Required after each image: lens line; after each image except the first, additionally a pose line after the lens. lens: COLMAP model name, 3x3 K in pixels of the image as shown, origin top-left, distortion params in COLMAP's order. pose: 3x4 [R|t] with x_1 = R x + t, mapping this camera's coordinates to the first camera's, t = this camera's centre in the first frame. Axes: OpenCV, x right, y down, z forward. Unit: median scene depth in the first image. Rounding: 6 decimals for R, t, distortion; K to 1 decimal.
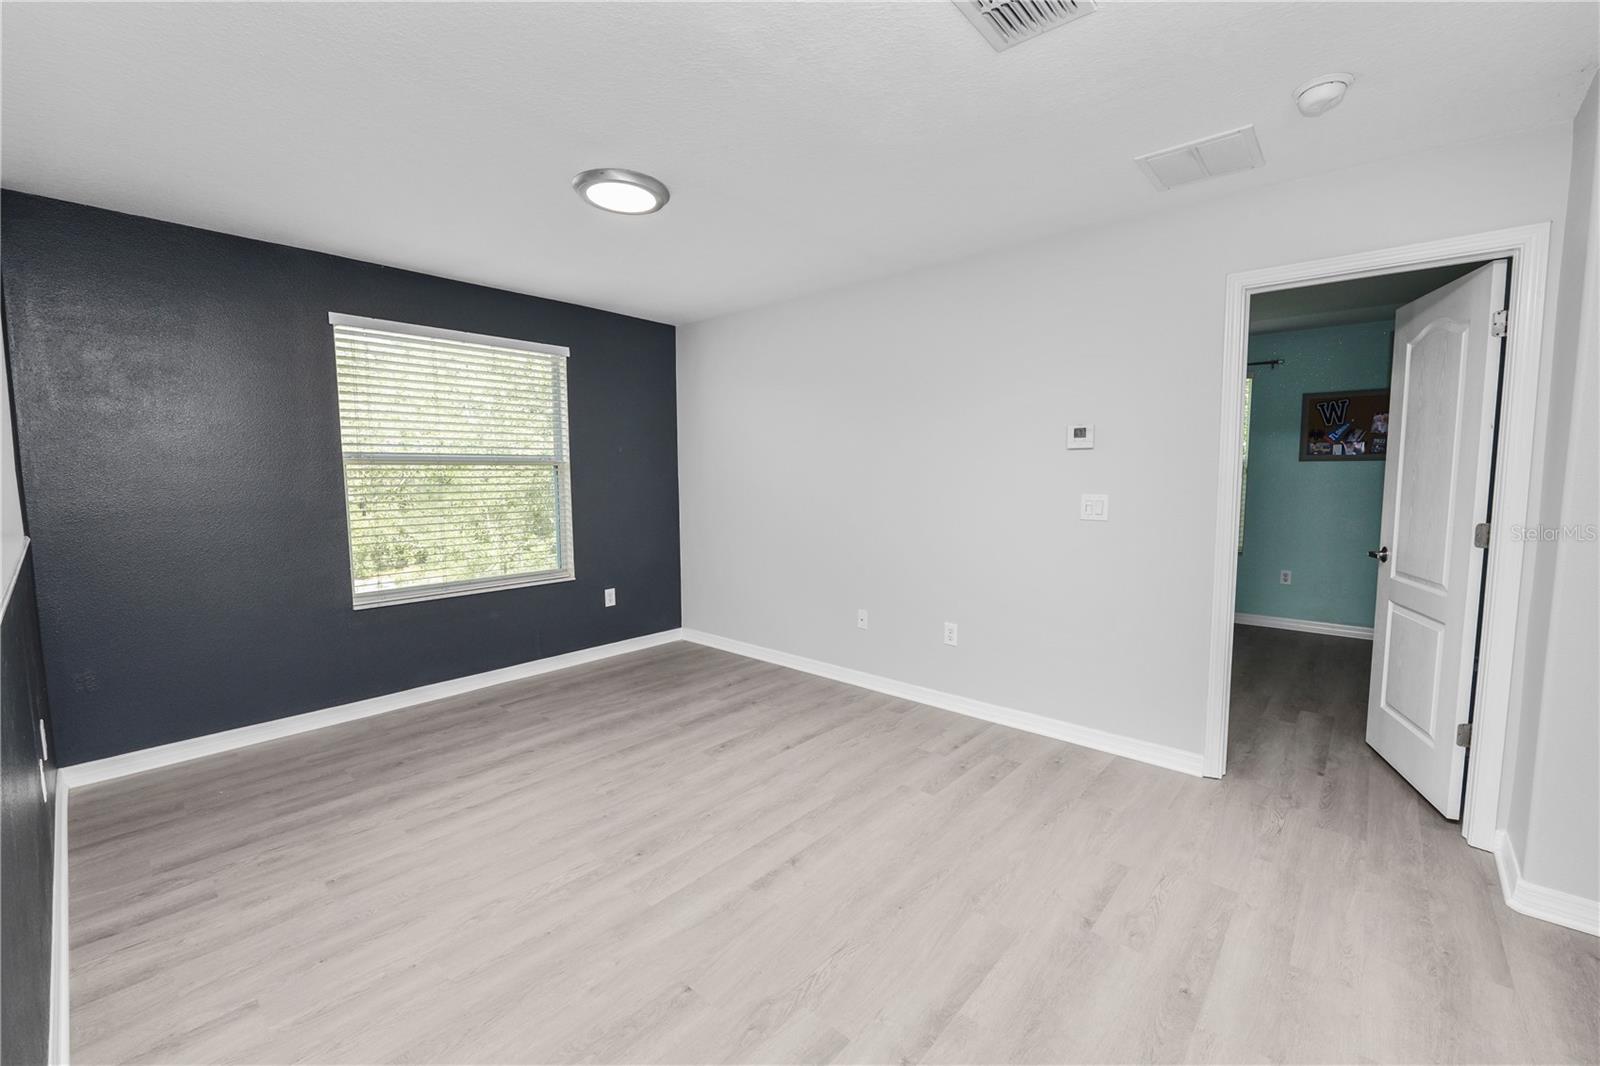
lens RADIAL K [[653.4, 0, 804.0], [0, 653.4, 529.5], [0, 0, 1]] dist [-0.012305, 0.000957]
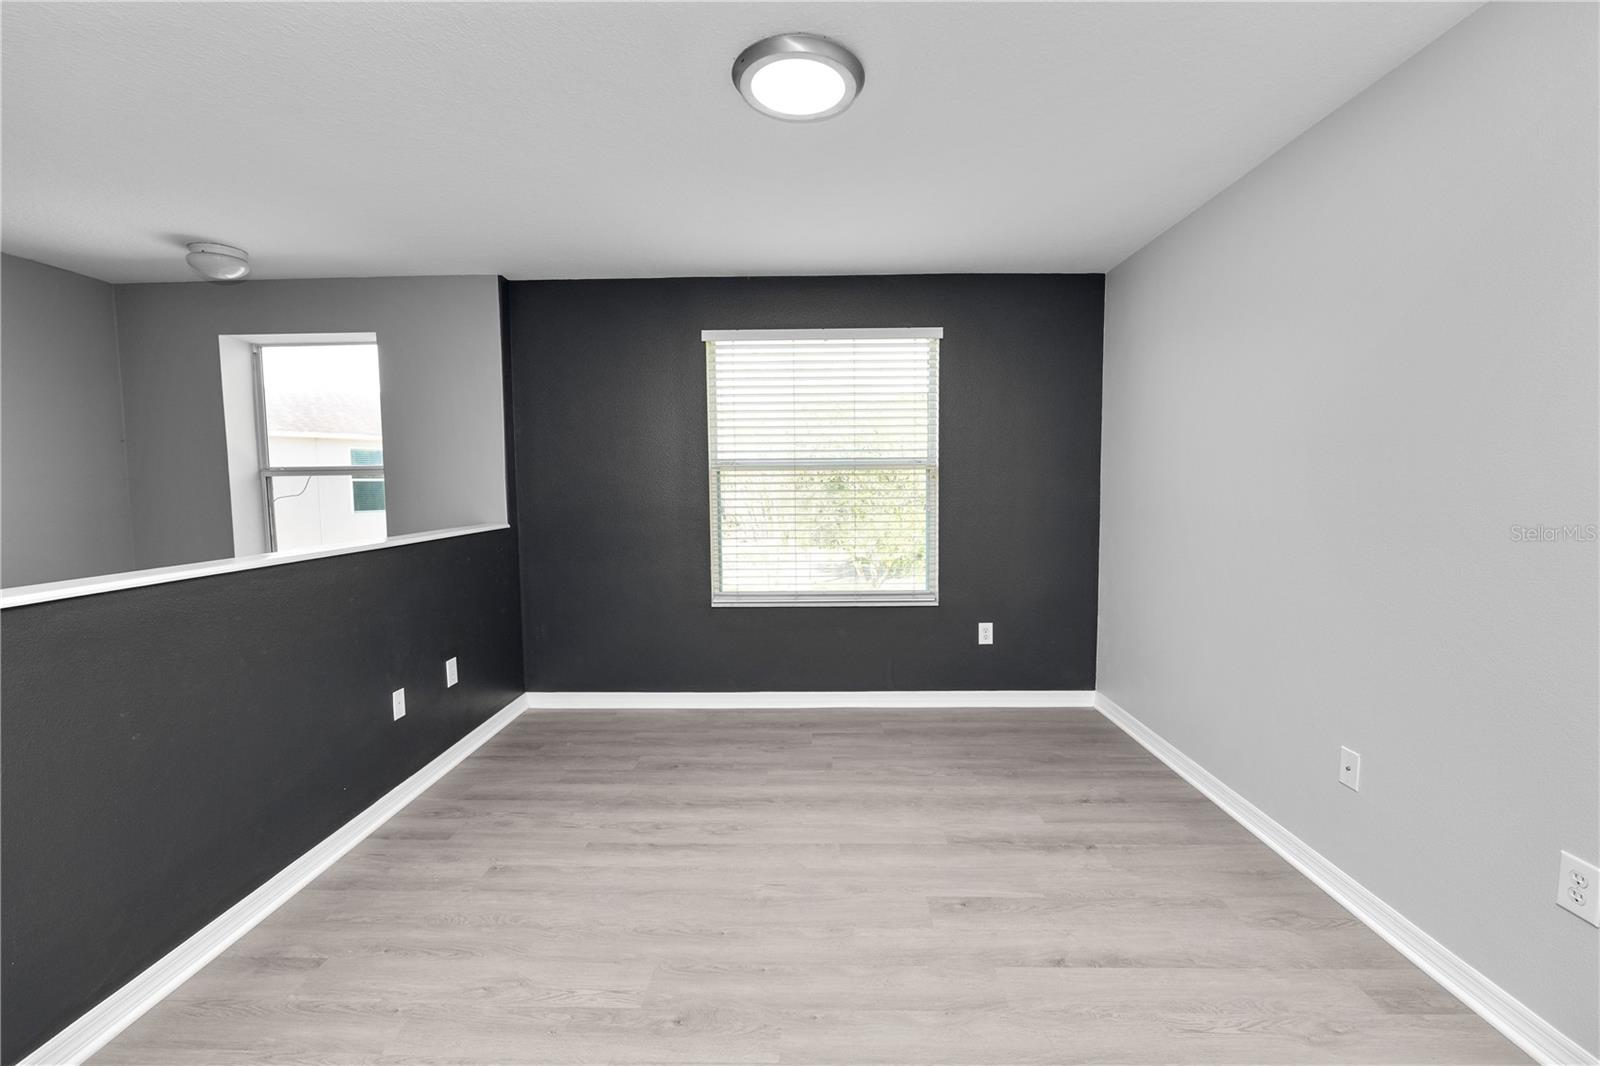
lens RADIAL K [[653.4, 0, 798.1], [0, 653.4, 530.5], [0, 0, 1]] dist [-0.012305, 0.000957]
pose [[0.640061, 0.051791, -0.766577, 0.246999], [-0.060455, 0.998027, 0.016951, -0.032152], [0.765942, 0.035494, 0.641929, 0.473422]]
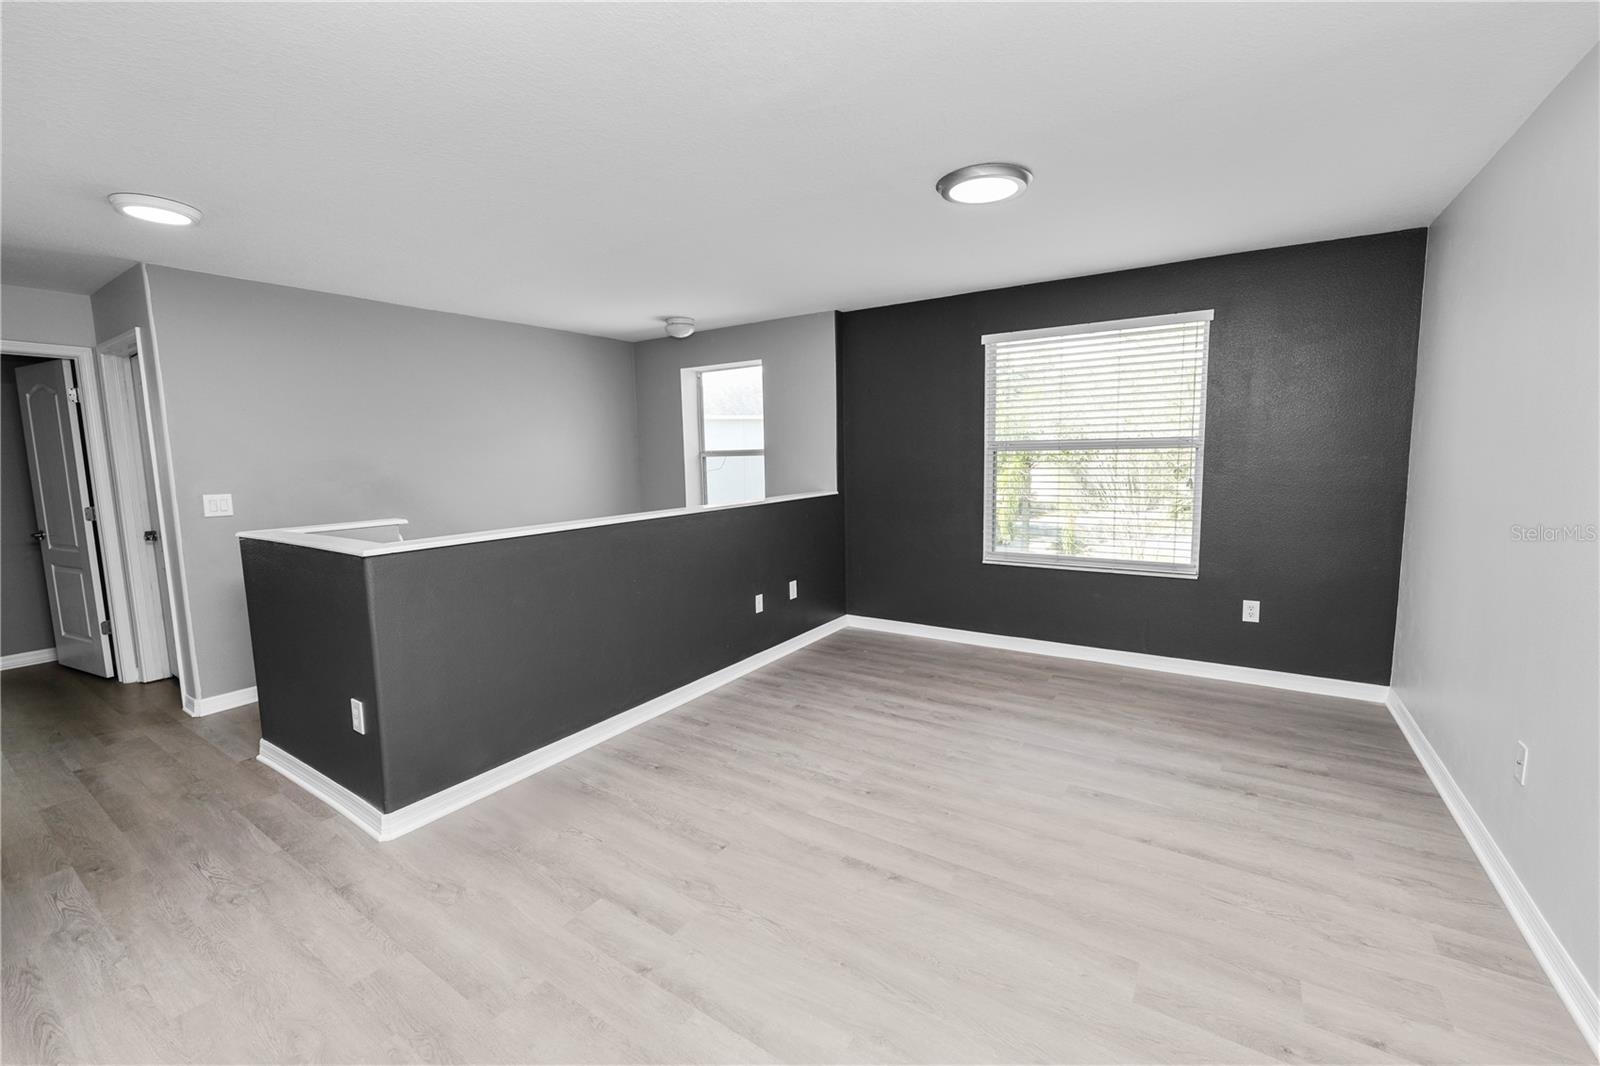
lens RADIAL K [[653.4, 0, 800.2], [0, 653.4, 522.3], [0, 0, 1]] dist [-0.012305, 0.000957]
pose [[0.133423, 0.103152, -0.985676, 0.622362], [-0.068822, 0.993132, 0.094617, -0.064115], [0.988667, 0.055212, 0.139605, 0.513052]]
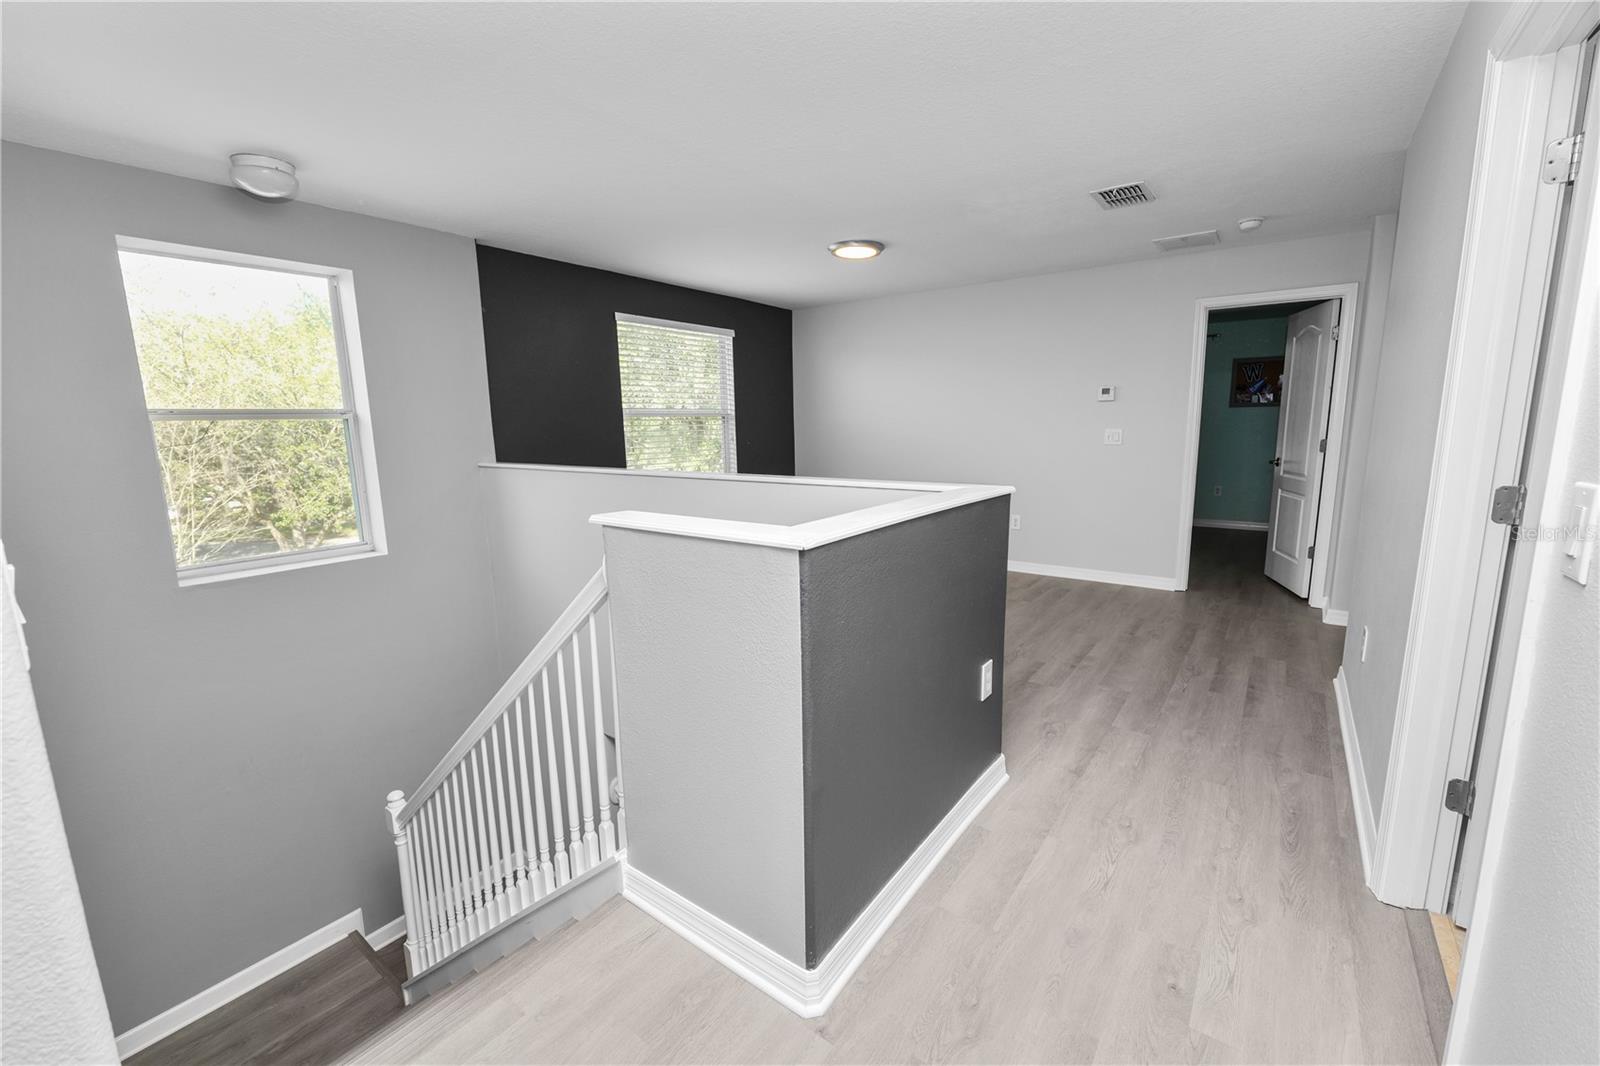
lens RADIAL K [[653.4, 0, 803.8], [0, 653.4, 532.0], [0, 0, 1]] dist [-0.012305, 0.000957]
pose [[0.996469, -0.026889, 0.079544, -0.478768], [0.020727, 0.996793, 0.077299, 0.062900], [-0.081367, -0.075377, 0.993830, -0.600419]]
